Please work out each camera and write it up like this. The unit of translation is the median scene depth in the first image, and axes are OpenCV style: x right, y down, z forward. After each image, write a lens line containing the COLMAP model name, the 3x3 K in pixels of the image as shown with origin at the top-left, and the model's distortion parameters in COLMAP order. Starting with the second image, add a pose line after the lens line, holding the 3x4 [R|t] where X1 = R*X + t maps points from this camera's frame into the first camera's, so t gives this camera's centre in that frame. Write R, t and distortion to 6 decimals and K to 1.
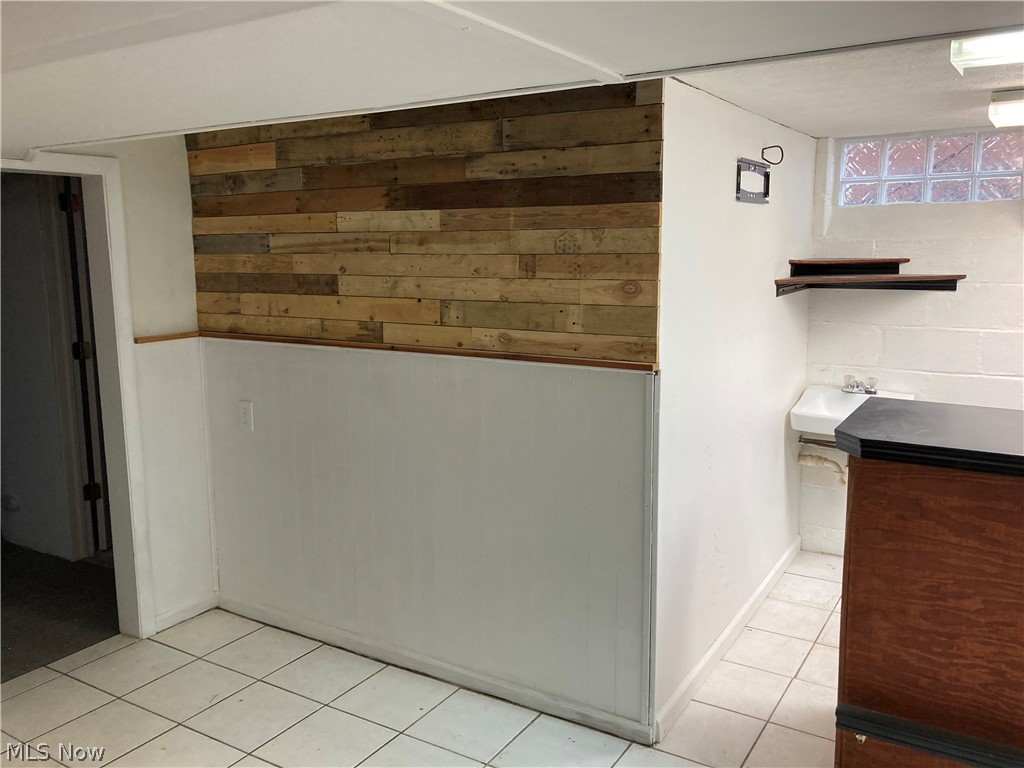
lens RADIAL K [[840.5, 0, 511.9], [0, 840.5, 372.4], [0, 0, 1]] dist [0.005868, -0.002052]
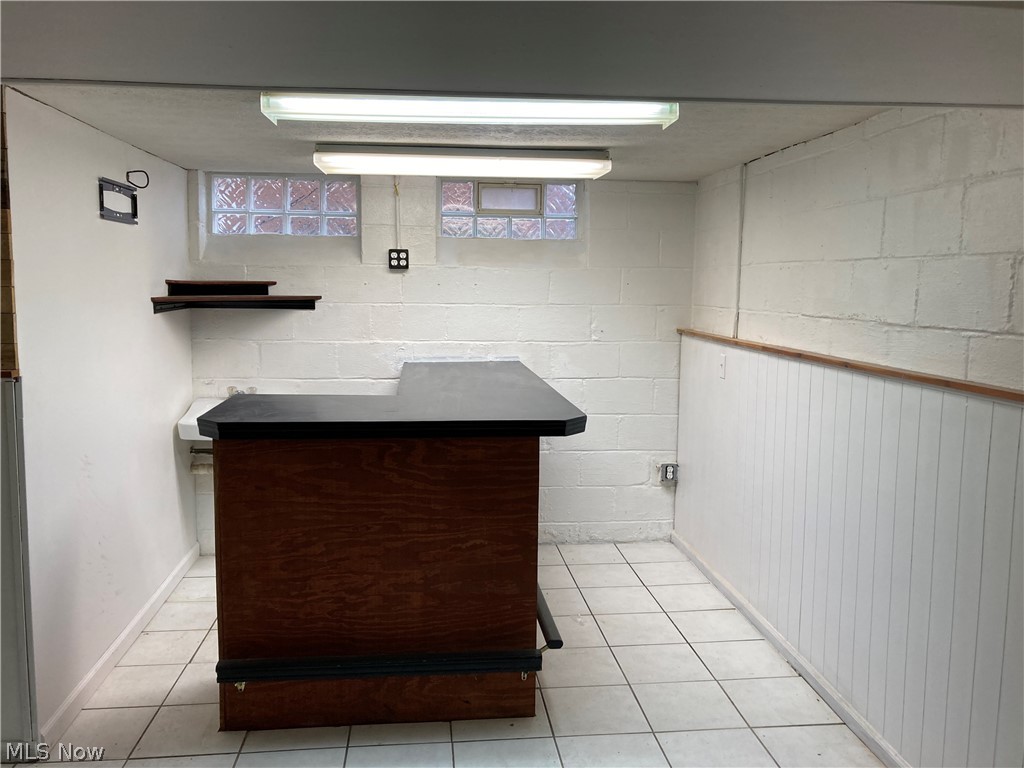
lens RADIAL K [[840.5, 0, 511.9], [0, 840.5, 372.4], [0, 0, 1]] dist [0.005868, -0.002052]
pose [[0.785362, -0.046354, 0.617298, 0.013854], [0.073928, 0.997079, -0.019182, 0.045026], [-0.614606, 0.060701, 0.786495, -0.124477]]
